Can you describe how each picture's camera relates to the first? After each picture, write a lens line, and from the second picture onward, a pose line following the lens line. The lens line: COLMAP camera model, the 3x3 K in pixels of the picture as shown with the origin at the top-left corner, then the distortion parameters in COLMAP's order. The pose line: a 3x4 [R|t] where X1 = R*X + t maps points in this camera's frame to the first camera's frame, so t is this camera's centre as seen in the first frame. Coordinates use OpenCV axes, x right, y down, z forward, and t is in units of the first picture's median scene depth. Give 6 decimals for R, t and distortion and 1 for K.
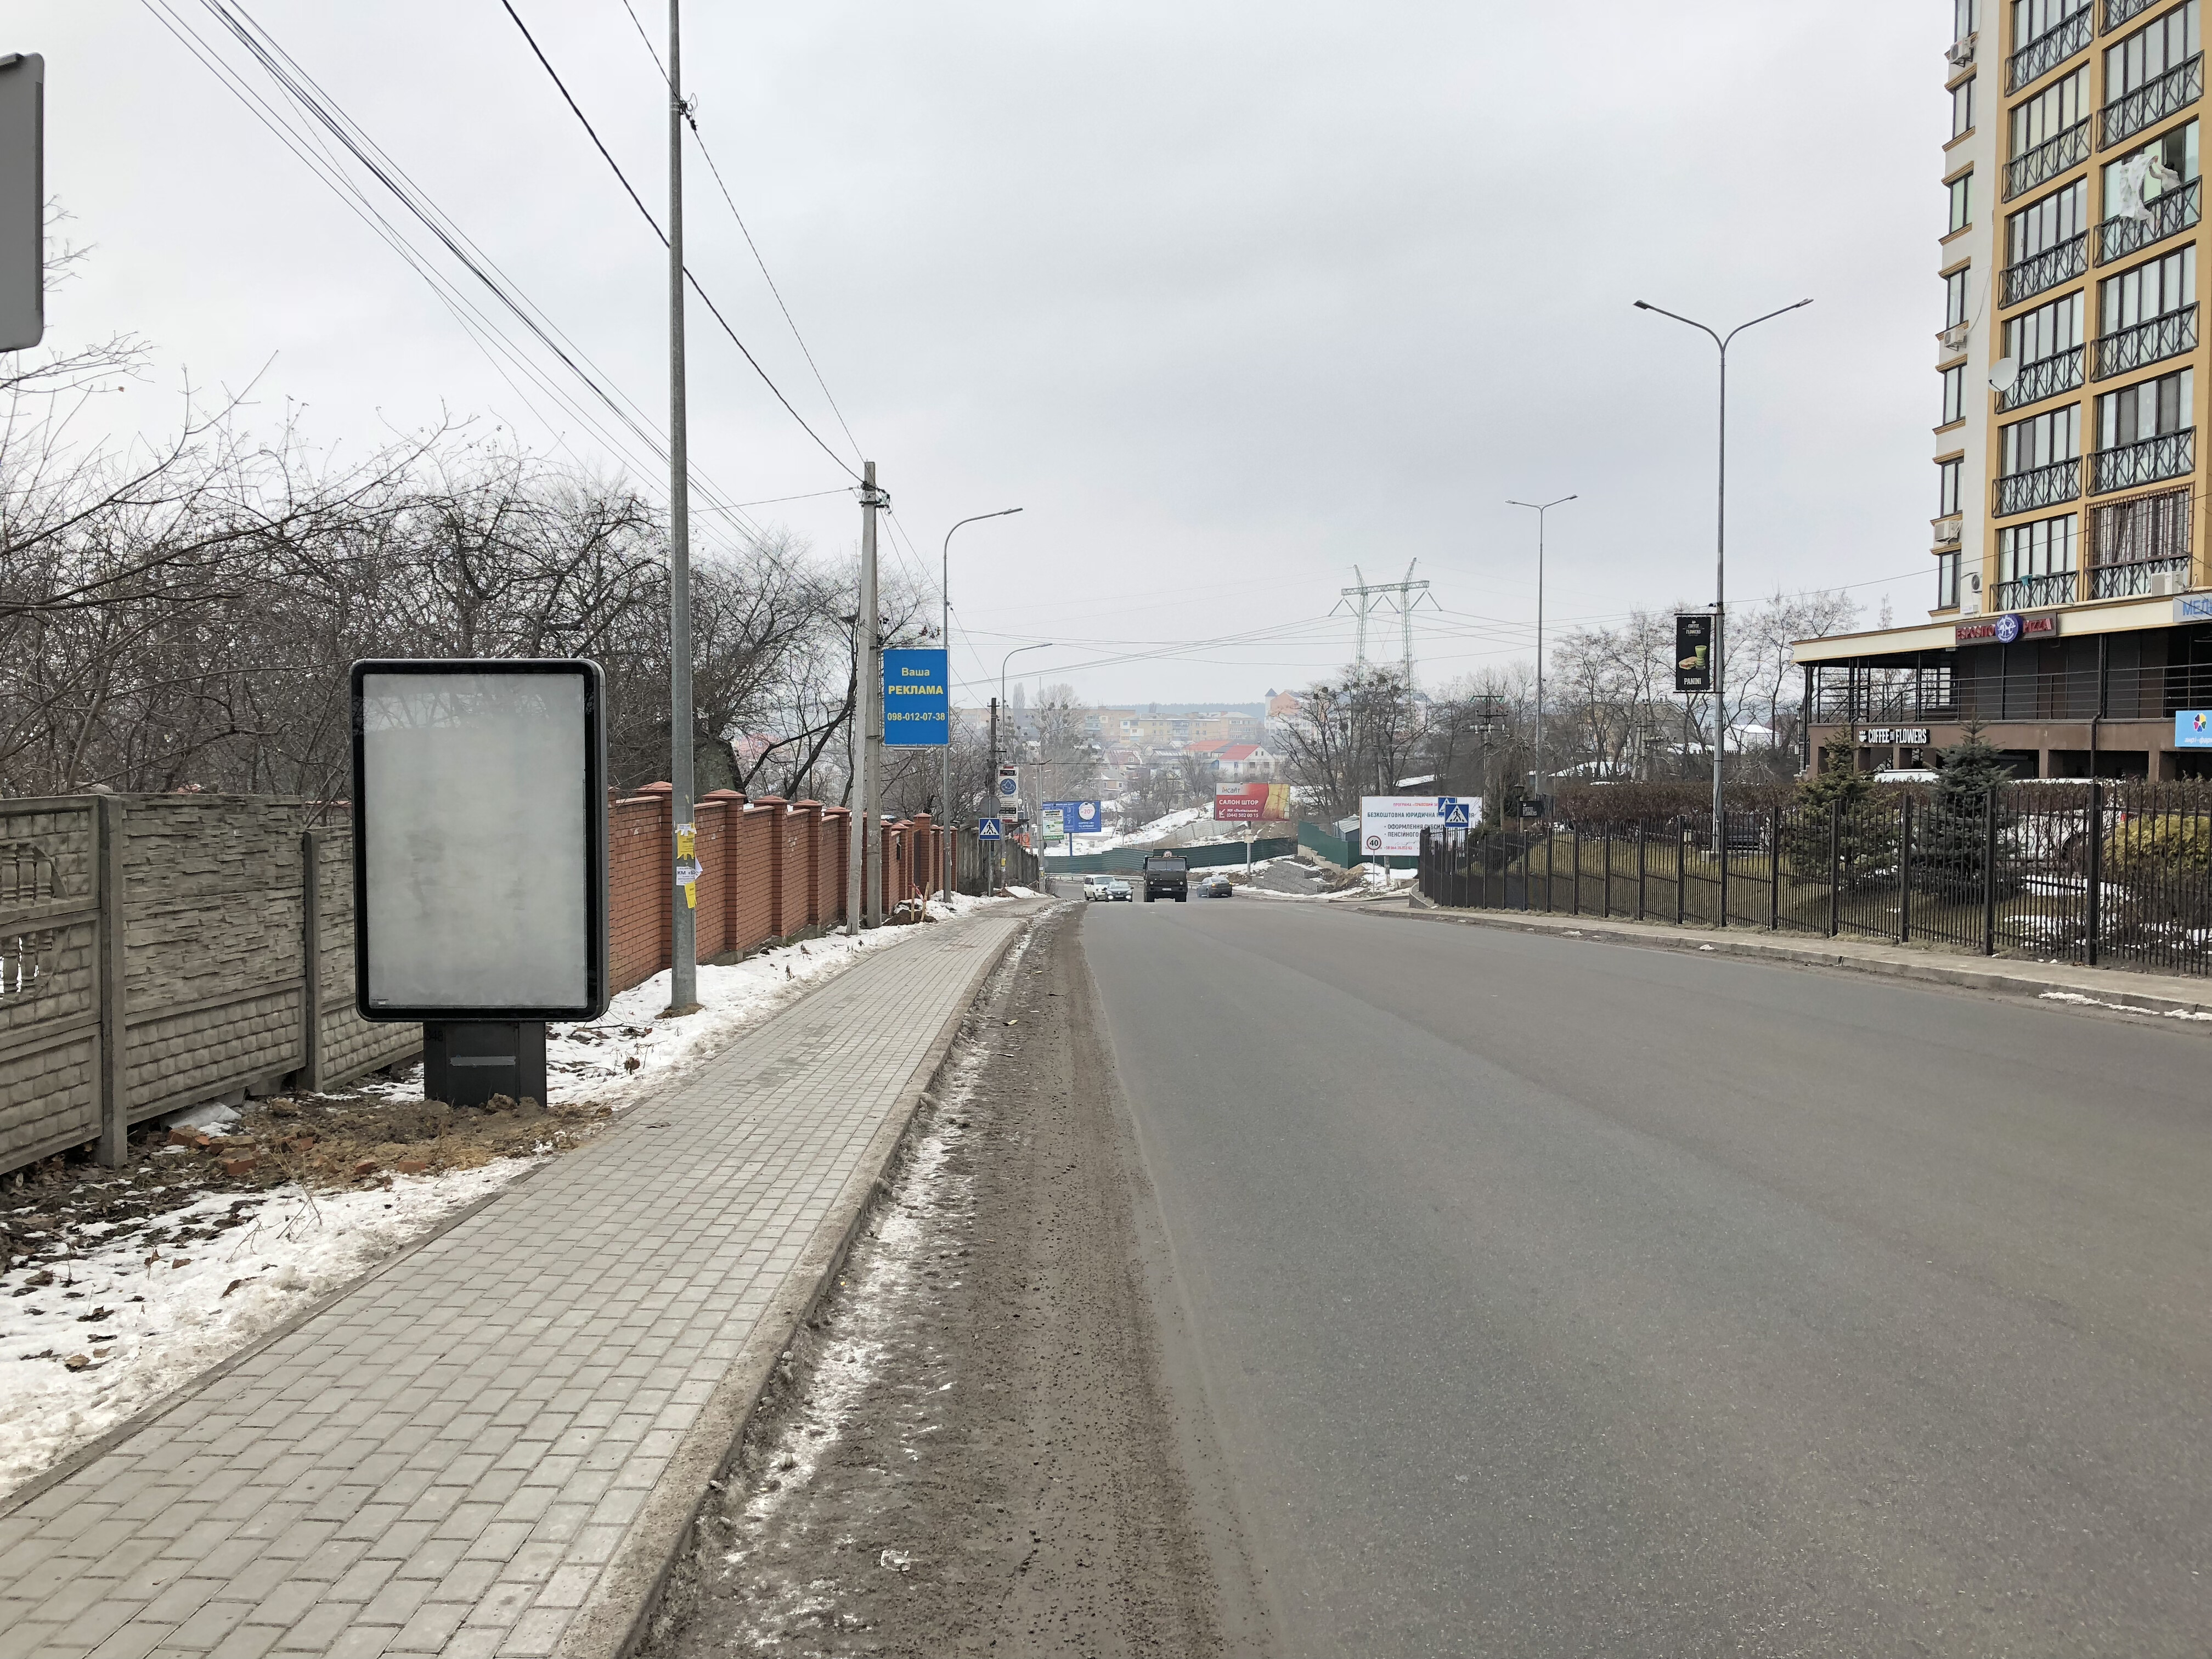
lens RADIAL K [[1813.3, 0, 1106.7], [0, 1813.3, 832.3], [0, 0, 1]] dist [-0.047621, -0.003767]
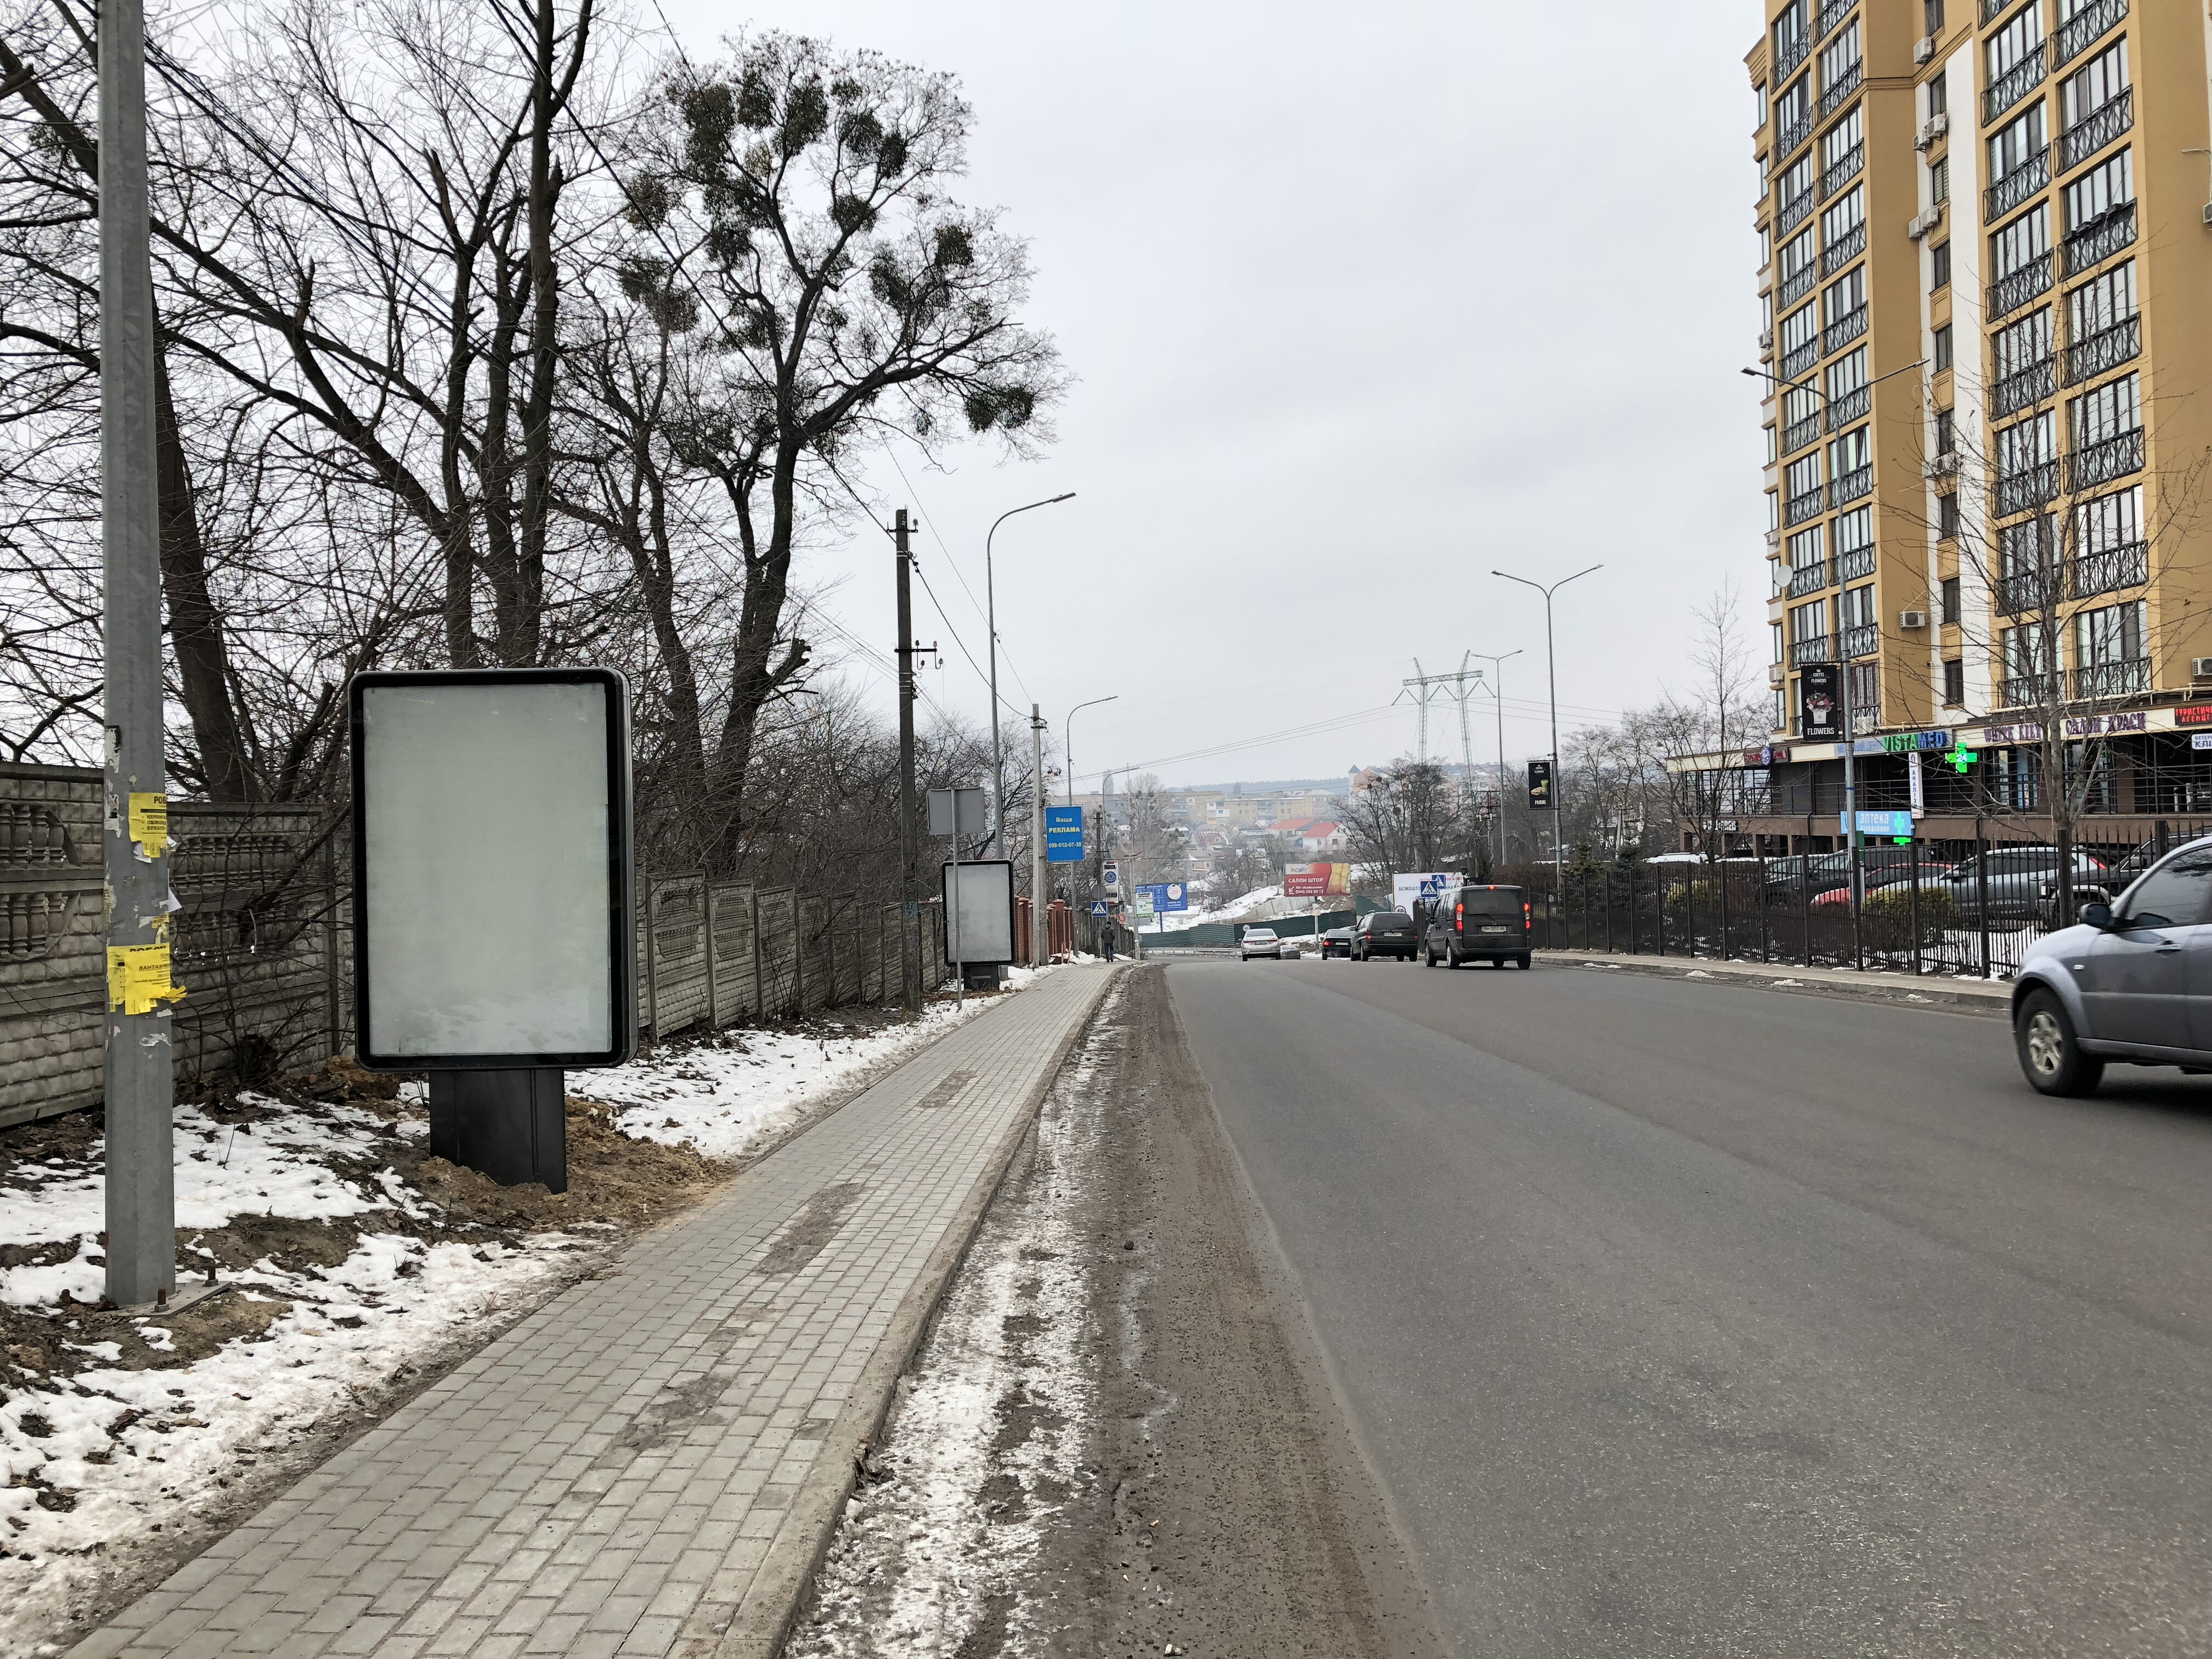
lens RADIAL K [[1813.3, 0, 1104.0], [0, 1813.3, 832.9], [0, 0, 1]] dist [-0.047621, -0.003767]
pose [[0.998200, -0.031948, -0.050746, 0.004300], [0.029694, 0.998565, -0.044563, 0.000765], [0.052097, 0.042975, 0.997717, -0.144925]]
